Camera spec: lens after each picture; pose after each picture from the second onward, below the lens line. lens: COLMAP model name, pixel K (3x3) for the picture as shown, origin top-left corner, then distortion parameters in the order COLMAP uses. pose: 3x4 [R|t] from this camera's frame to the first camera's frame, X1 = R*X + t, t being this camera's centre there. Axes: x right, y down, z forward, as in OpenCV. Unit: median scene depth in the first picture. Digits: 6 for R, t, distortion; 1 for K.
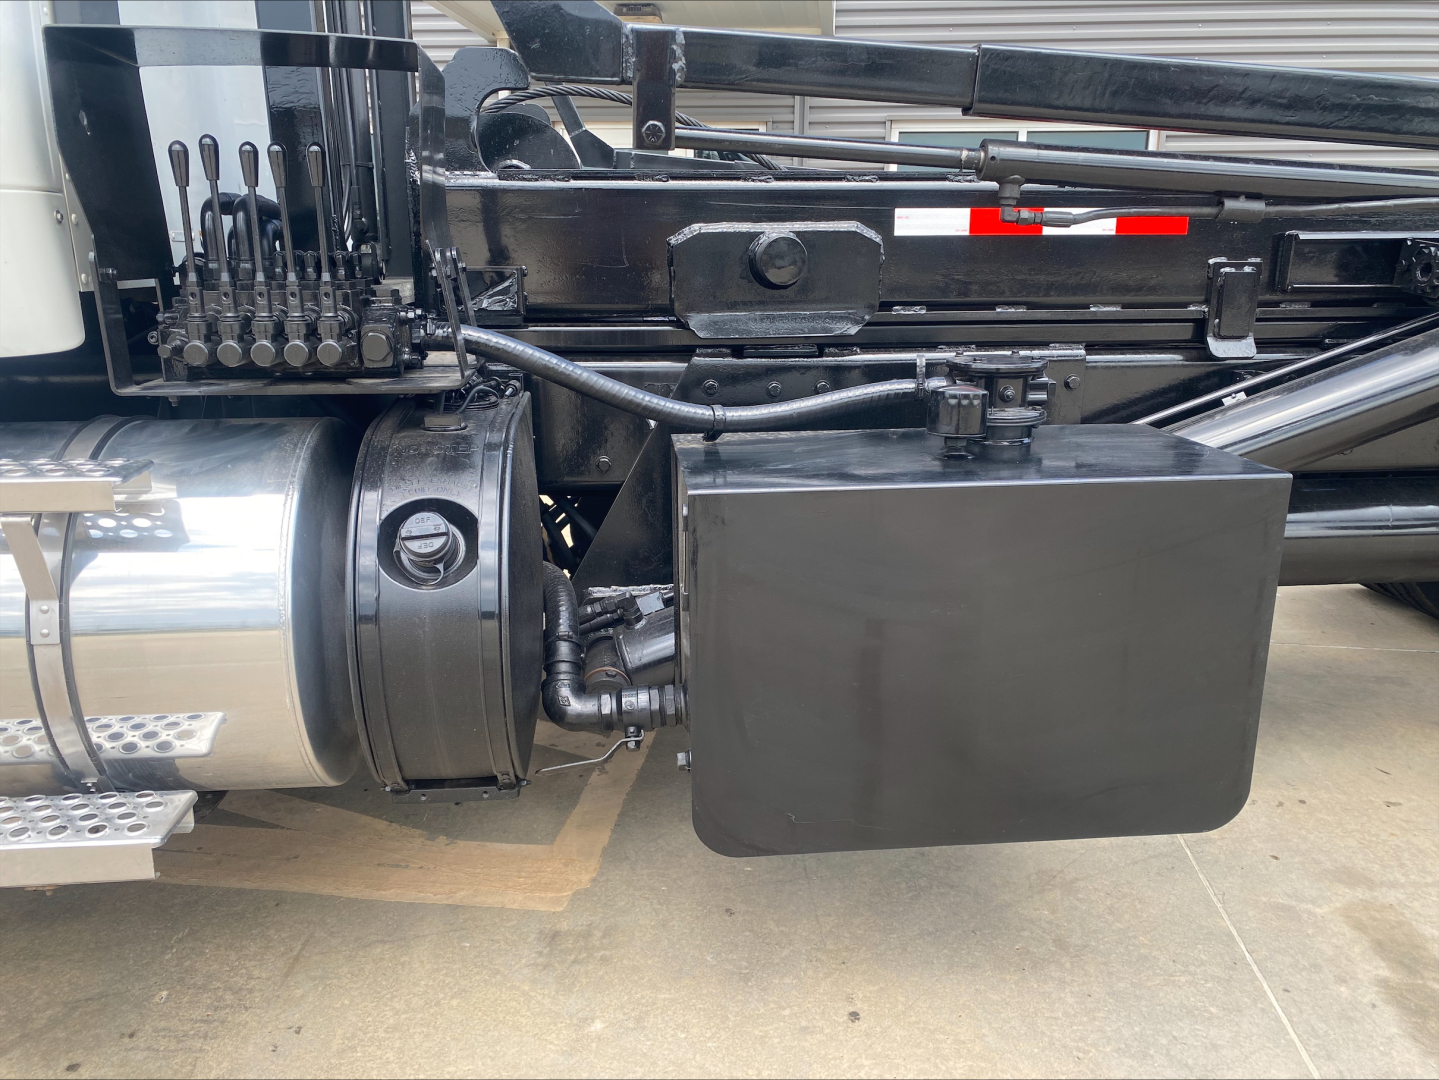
lens RADIAL K [[1104.7, 0, 719.5], [0, 1104.7, 540.0], [0, 0, 1]] dist [0.037073, -0.049041]
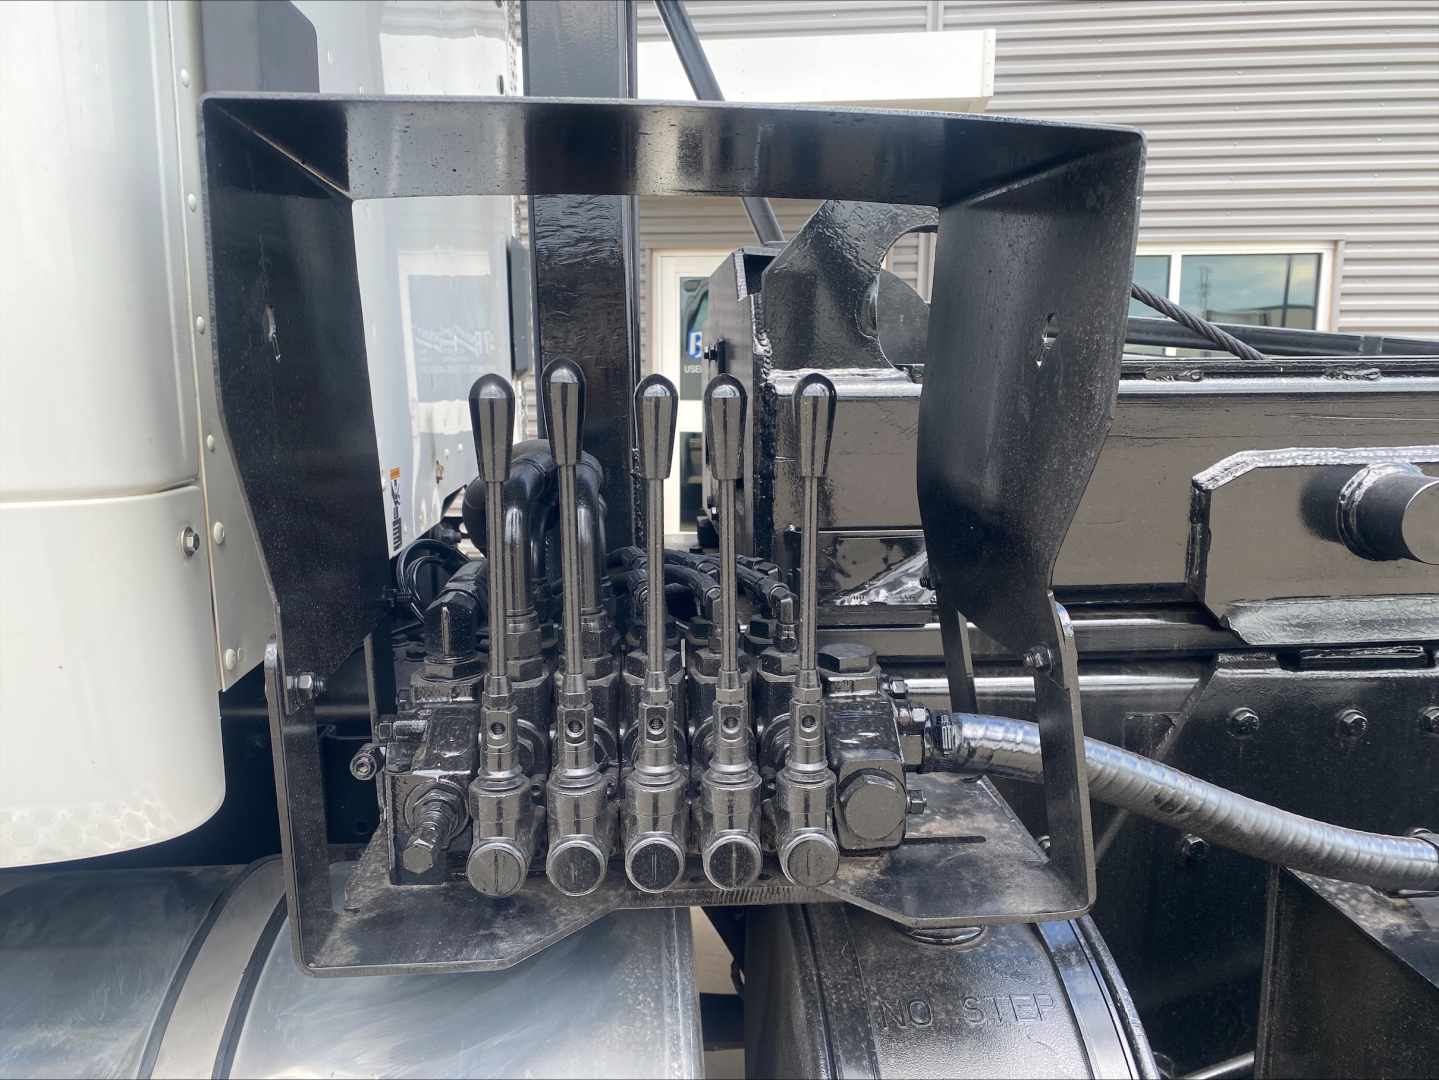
lens RADIAL K [[1129.8, 0, 748.5], [0, 1129.8, 517.8], [0, 0, 1]] dist [0.198888, -0.397793]
pose [[0.999841, -0.001525, -0.017755, -0.334546], [-0.000676, 0.992366, -0.123330, -0.220583], [0.017807, 0.123322, 0.992207, 0.506150]]
